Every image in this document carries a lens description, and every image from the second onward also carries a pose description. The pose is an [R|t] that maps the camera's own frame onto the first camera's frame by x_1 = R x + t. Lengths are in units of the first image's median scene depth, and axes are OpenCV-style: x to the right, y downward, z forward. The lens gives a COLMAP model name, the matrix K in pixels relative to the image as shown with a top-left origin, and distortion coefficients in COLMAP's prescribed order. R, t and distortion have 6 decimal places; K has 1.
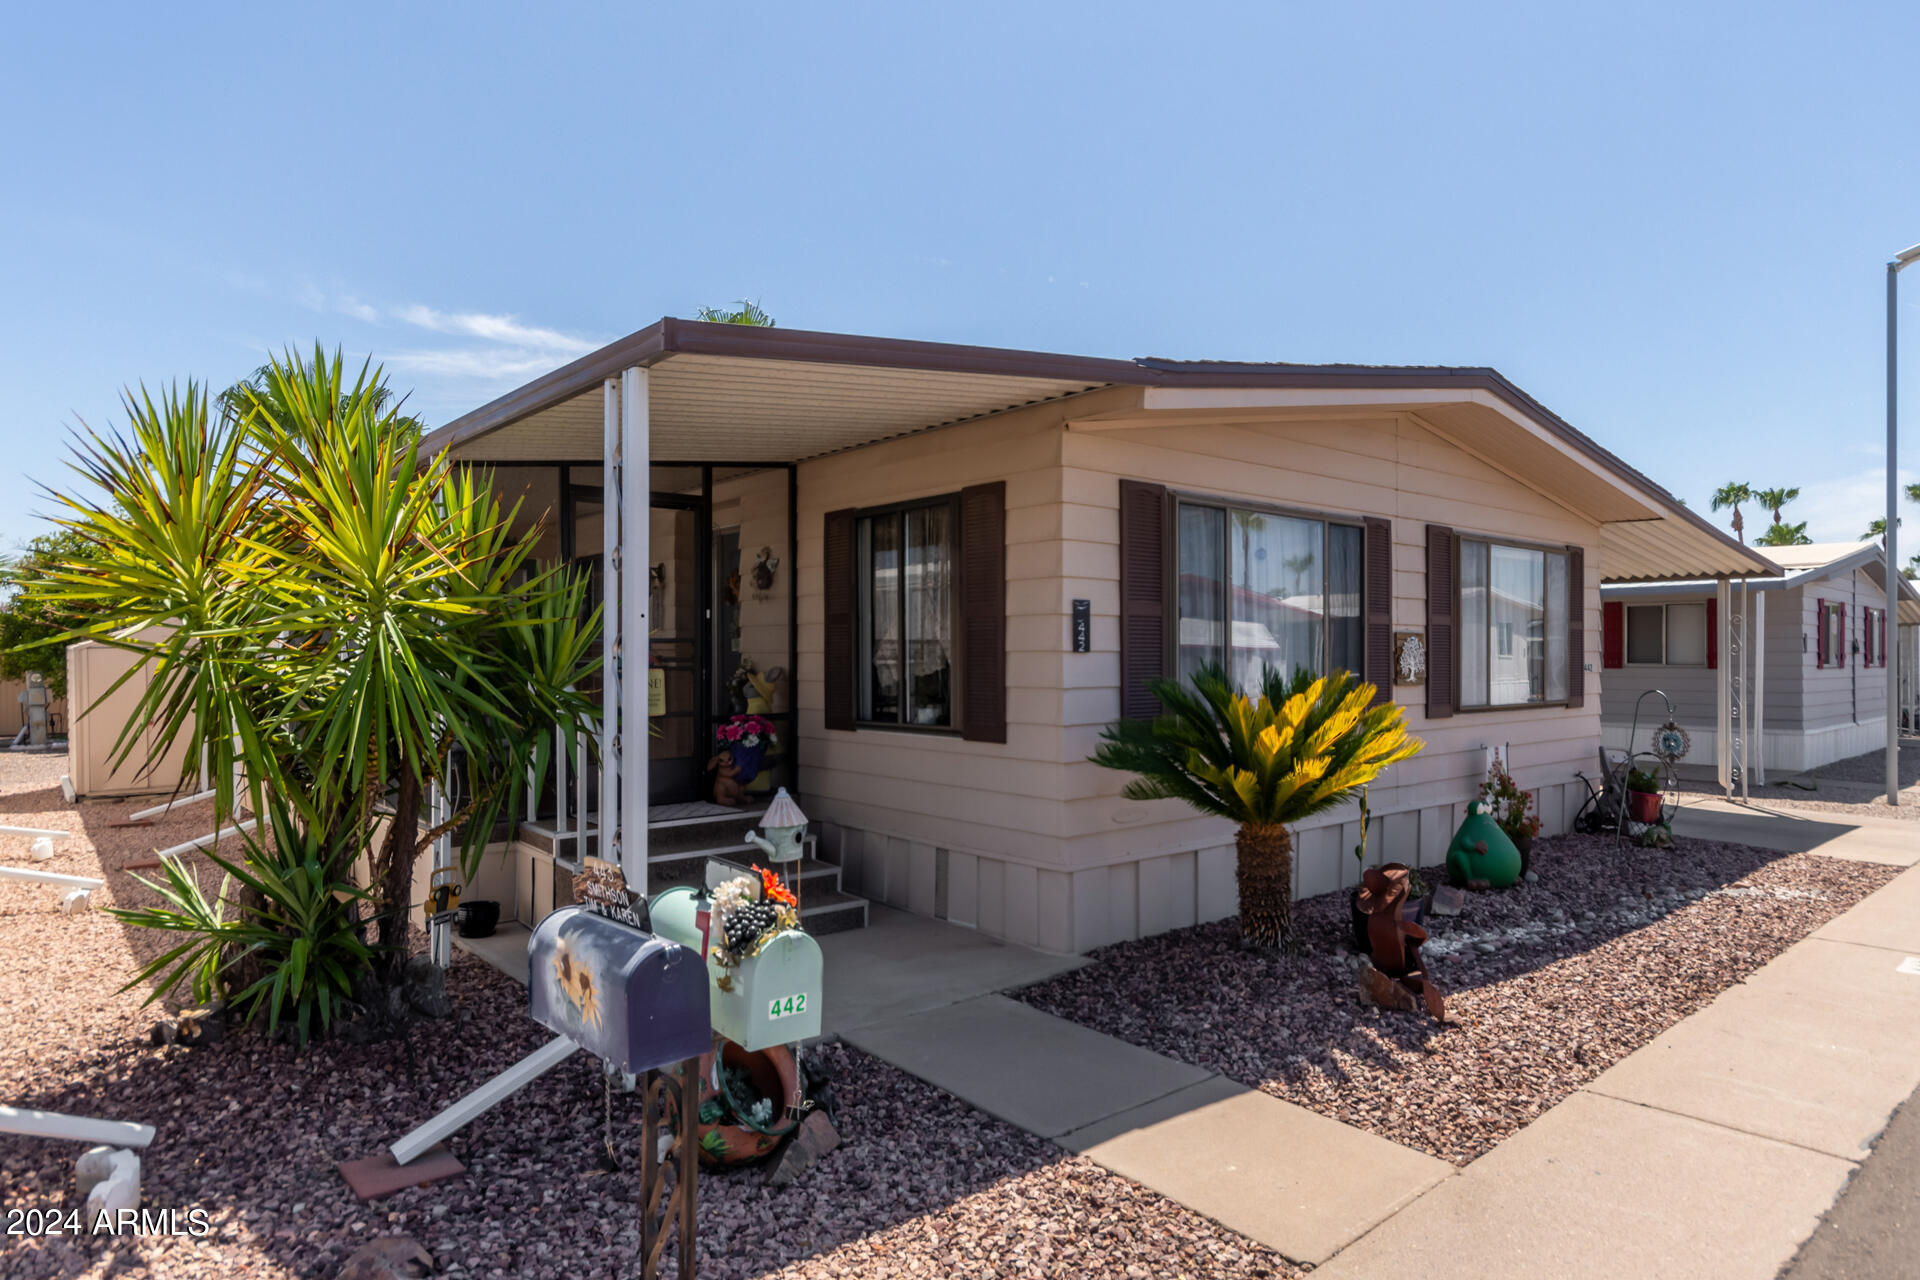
lens RADIAL K [[1110.5, 0, 1029.1], [0, 1110.5, 665.3], [0, 0, 1]] dist [-0.001224, -0.000093]
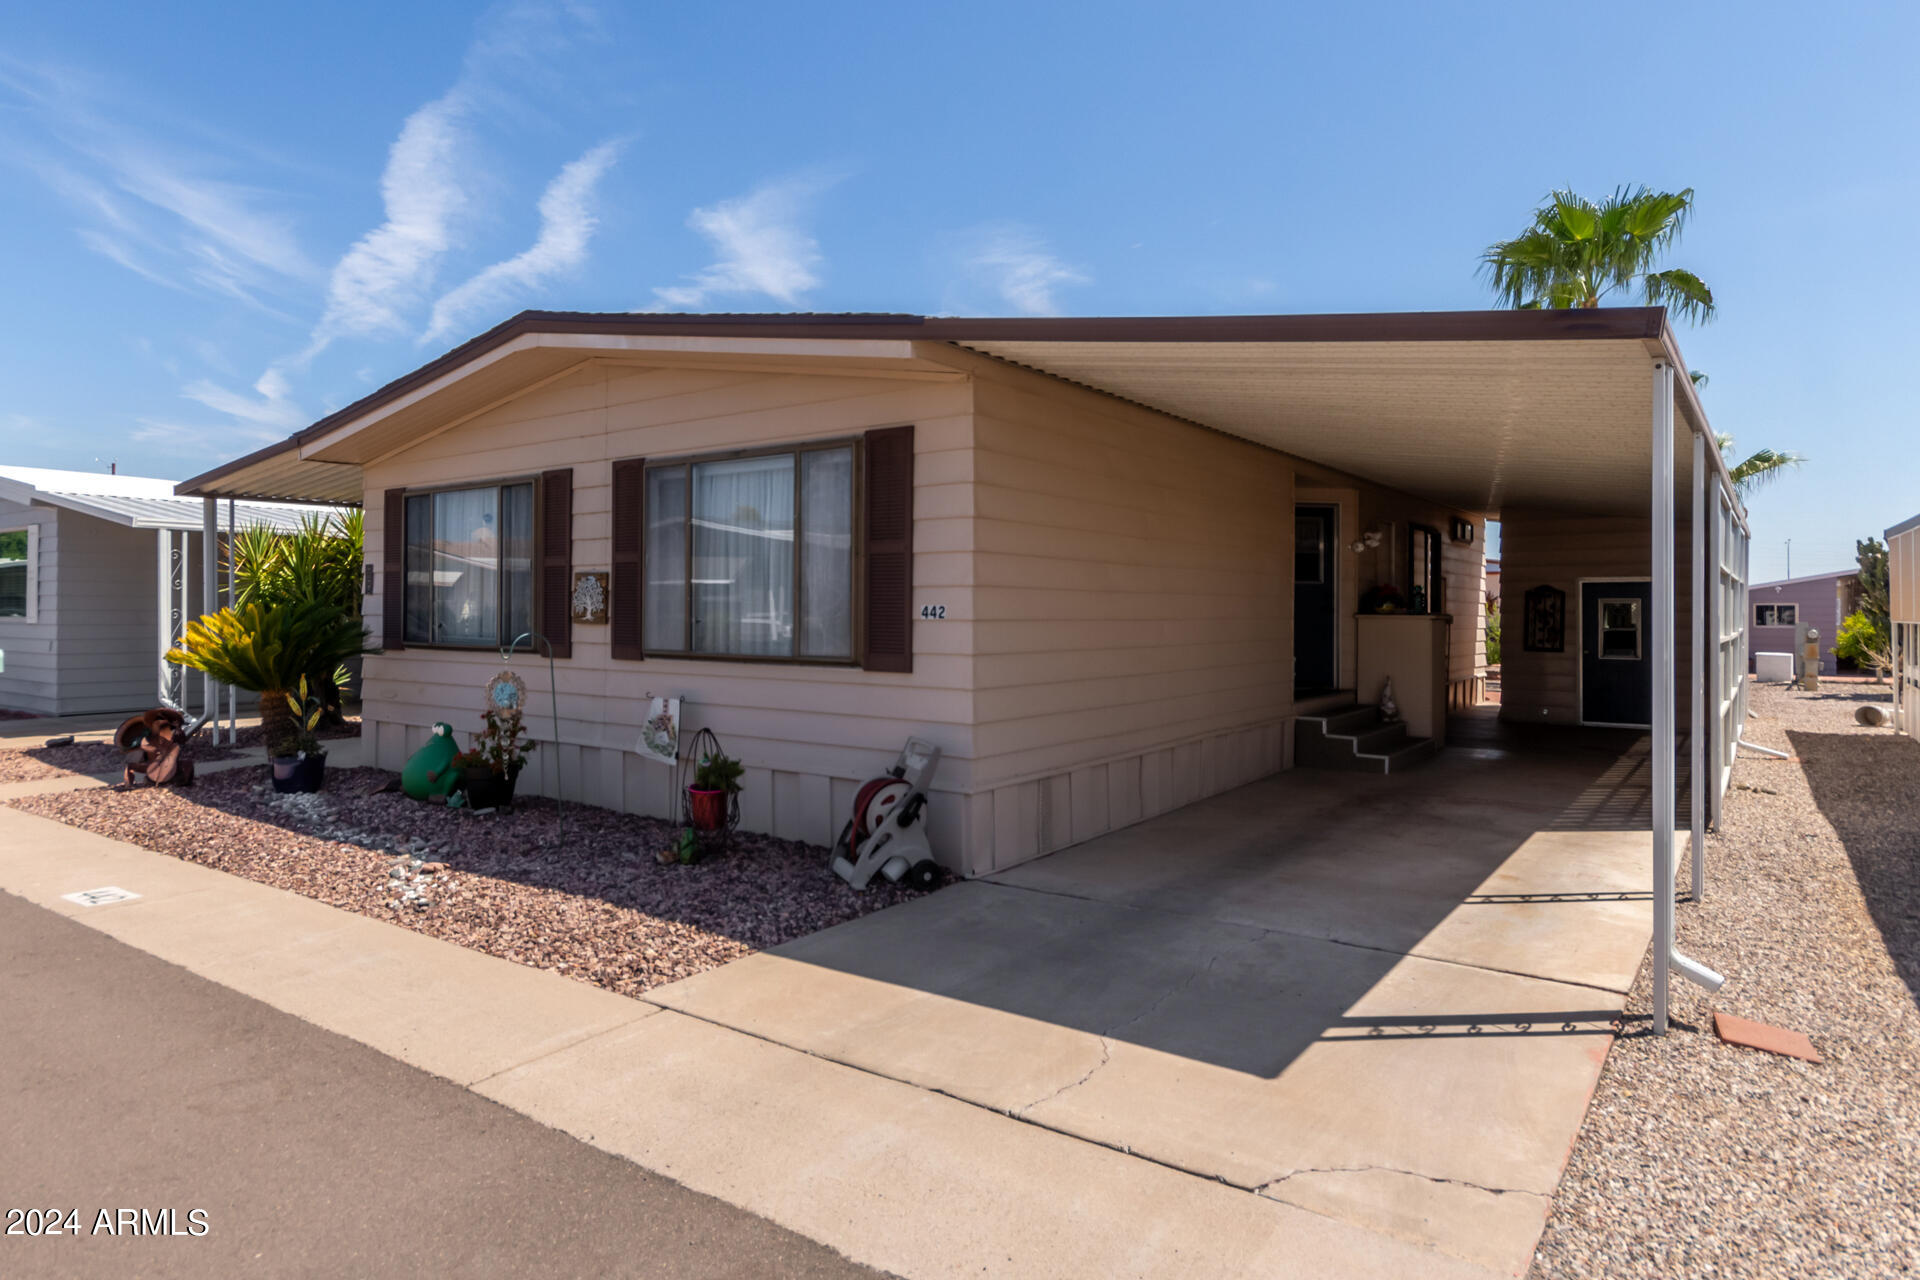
lens RADIAL K [[1145.7, 0, 951.4], [0, 1145.7, 599.0], [0, 0, 1]] dist [0.003919, 0.000498]
pose [[0.203137, 0.008398, -0.979114, 1.492673], [0.001051, 0.999961, 0.008795, -0.014291], [0.979150, -0.002815, 0.203120, 1.145640]]
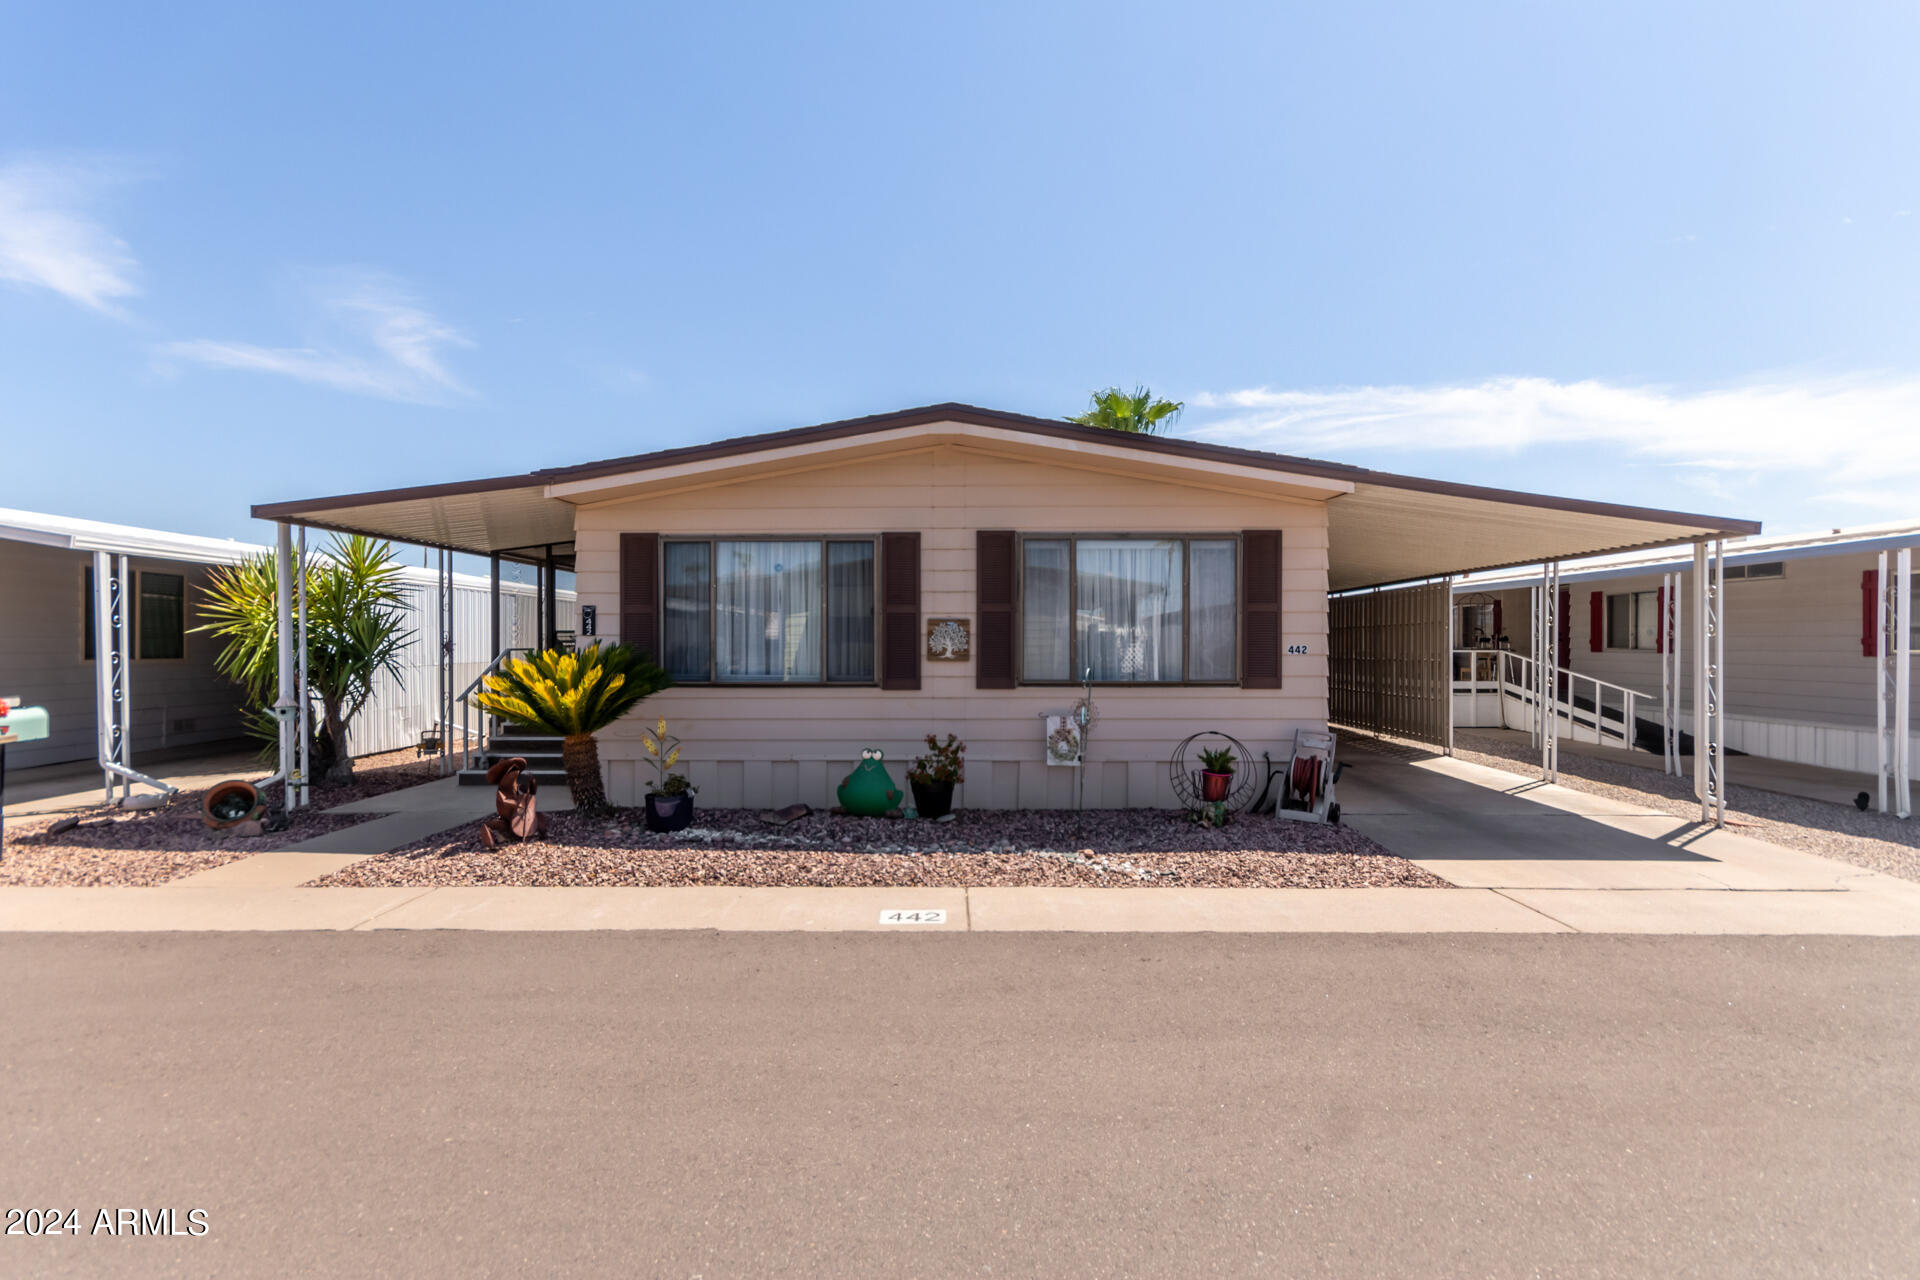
lens RADIAL K [[906.1, 0, 971.0], [0, 906.1, 639.7], [0, 0, 1]] dist [0.001152, 0.000519]
pose [[0.737188, 0.012928, -0.675564, 1.088972], [-0.006008, 0.999903, 0.012579, -0.019644], [0.675661, -0.005214, 0.737194, 0.263487]]
